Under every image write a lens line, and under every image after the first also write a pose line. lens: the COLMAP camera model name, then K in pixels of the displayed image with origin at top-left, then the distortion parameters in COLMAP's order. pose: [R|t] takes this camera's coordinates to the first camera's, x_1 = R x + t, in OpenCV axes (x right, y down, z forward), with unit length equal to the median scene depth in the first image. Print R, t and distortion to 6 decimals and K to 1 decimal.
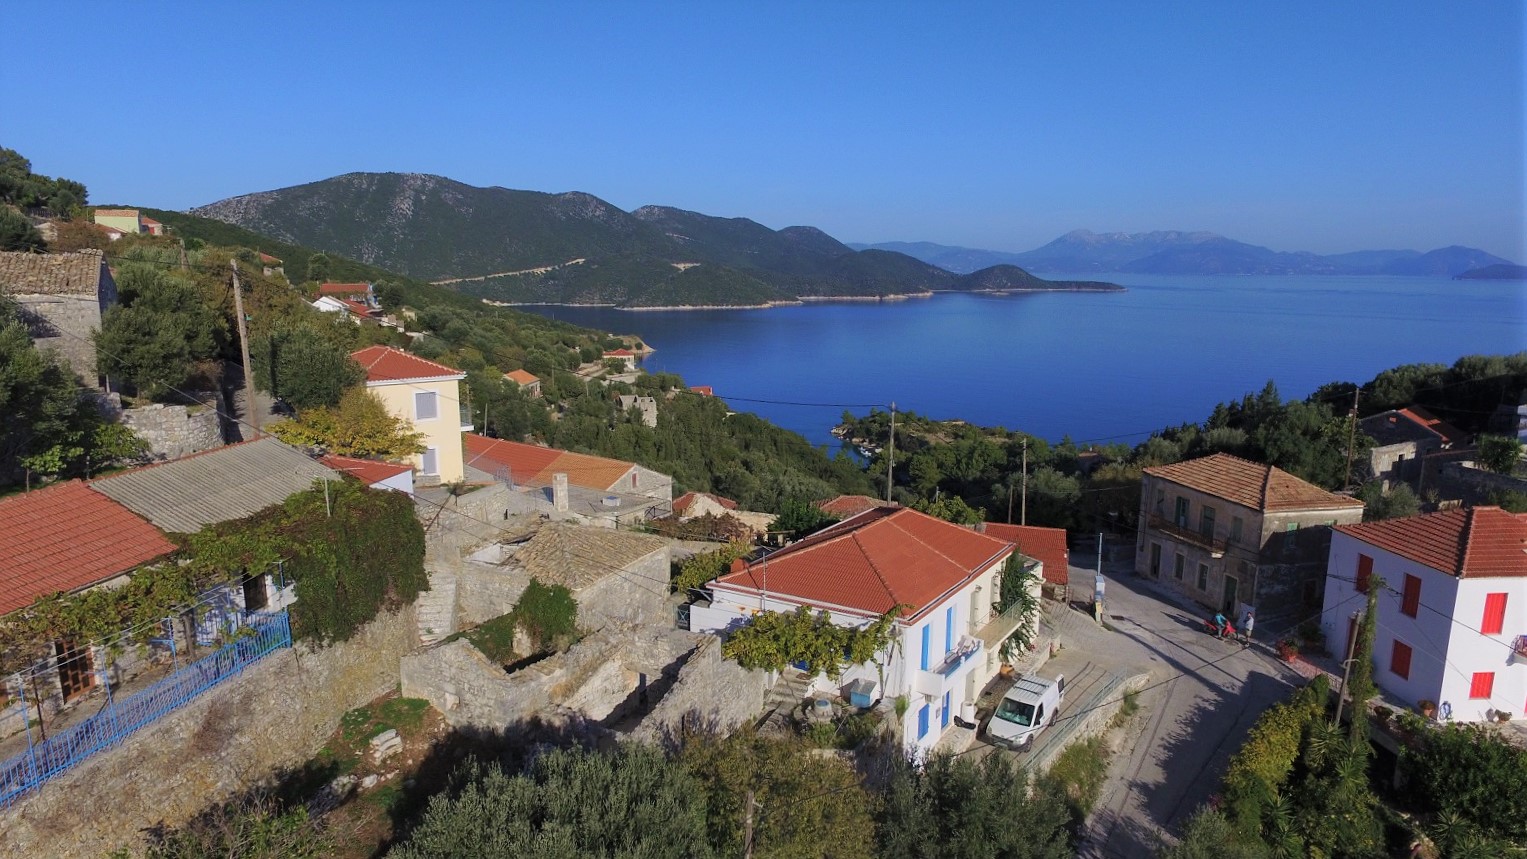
lens RADIAL K [[929.9, 0, 760.7], [0, 929.9, 439.1], [0, 0, 1]] dist [-0.002664, 0.002510]
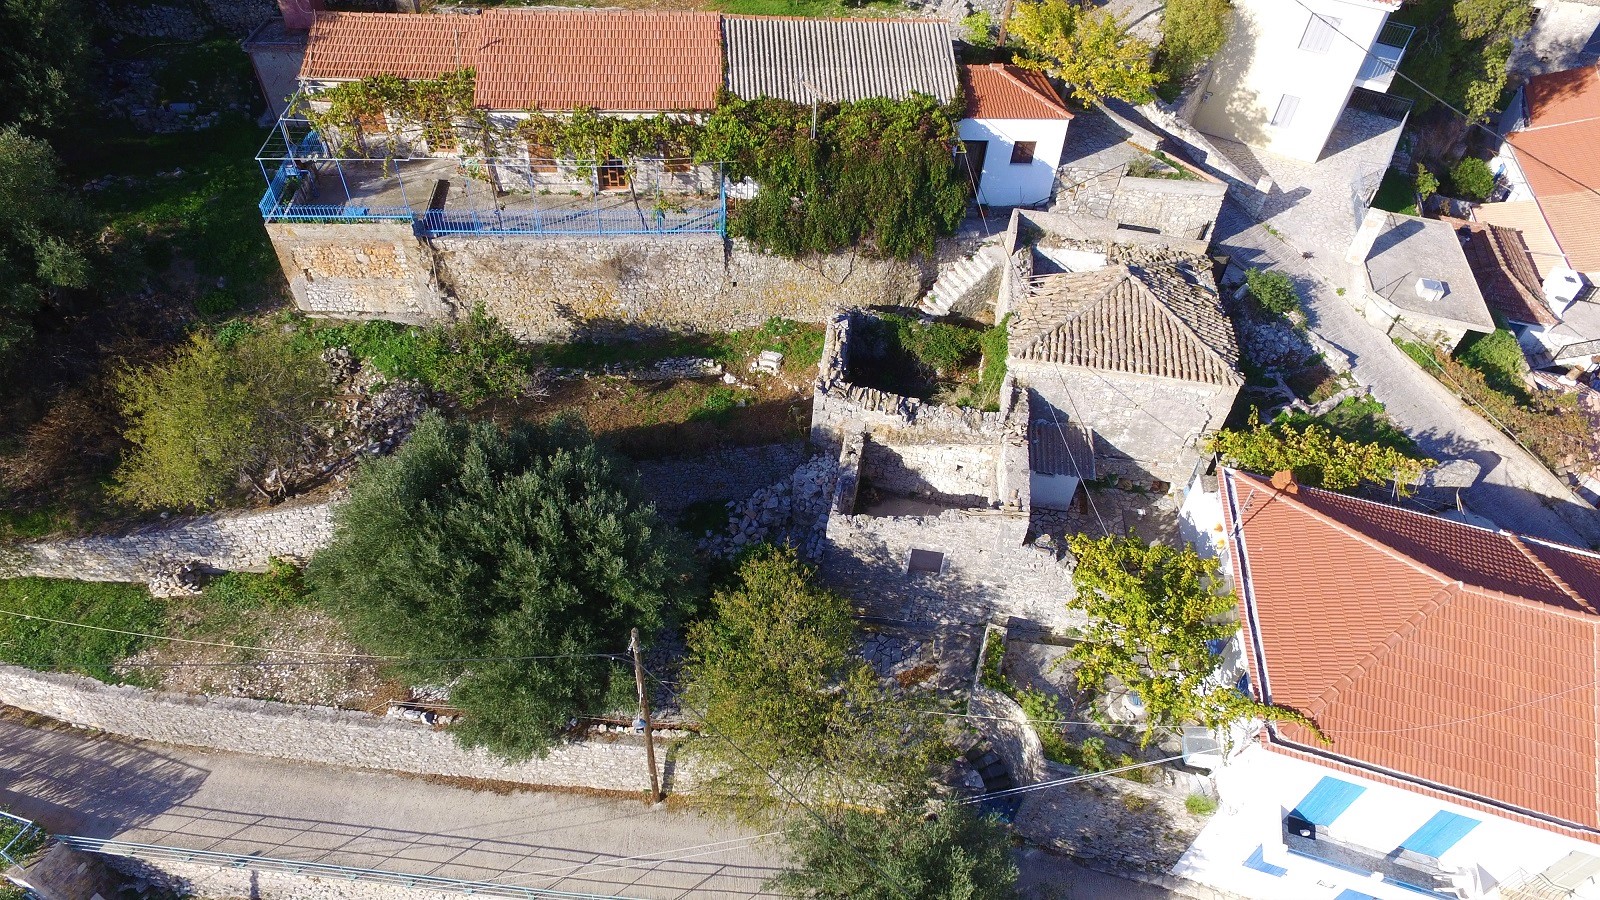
lens RADIAL K [[931.0, 0, 798.3], [0, 931.0, 461.2], [0, 0, 1]] dist [-0.006766, 0.007214]
pose [[0.289683, 0.674019, -0.679546, 0.344617], [-0.225627, 0.738068, 0.635883, -0.232502], [0.930148, -0.030881, 0.365883, 0.510966]]
